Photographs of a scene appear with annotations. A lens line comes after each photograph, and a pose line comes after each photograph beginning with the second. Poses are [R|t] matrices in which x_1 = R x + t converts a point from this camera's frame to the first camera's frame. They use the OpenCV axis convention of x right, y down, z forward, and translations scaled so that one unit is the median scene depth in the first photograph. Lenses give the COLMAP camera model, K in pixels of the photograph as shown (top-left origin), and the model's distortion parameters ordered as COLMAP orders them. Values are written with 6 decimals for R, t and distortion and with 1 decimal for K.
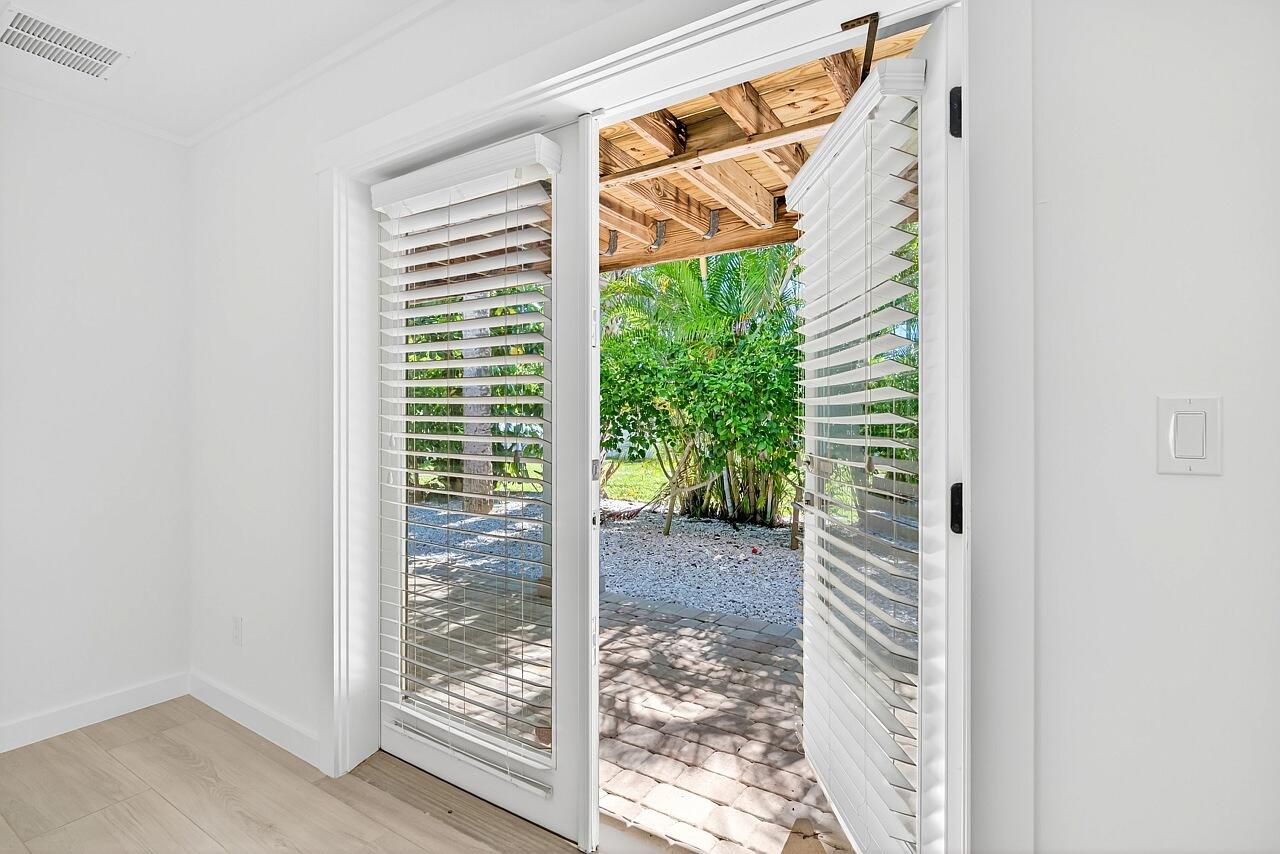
lens RADIAL K [[608.0, 0, 640.0], [0, 608.0, 427.0], [0, 0, 1]] dist [0.000479, 0.000140]
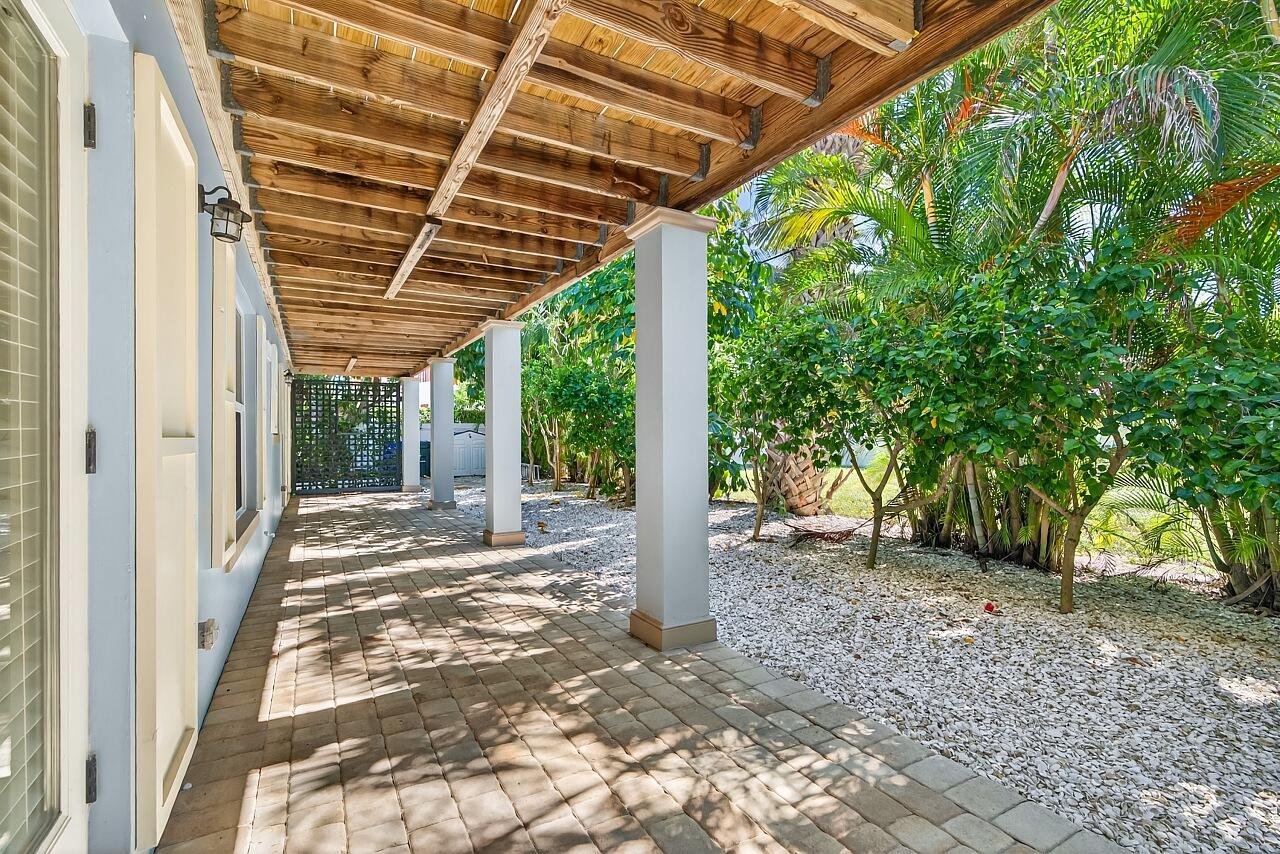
lens RADIAL K [[583.3, 0, 640.5], [0, 583.3, 438.4], [0, 0, 1]] dist [0.001531, 0.000631]
pose [[0.880732, -0.003836, -0.473600, 0.125652], [0.004259, 0.999991, -0.000180, 0.014839], [0.473596, -0.001859, 0.880740, 0.209922]]
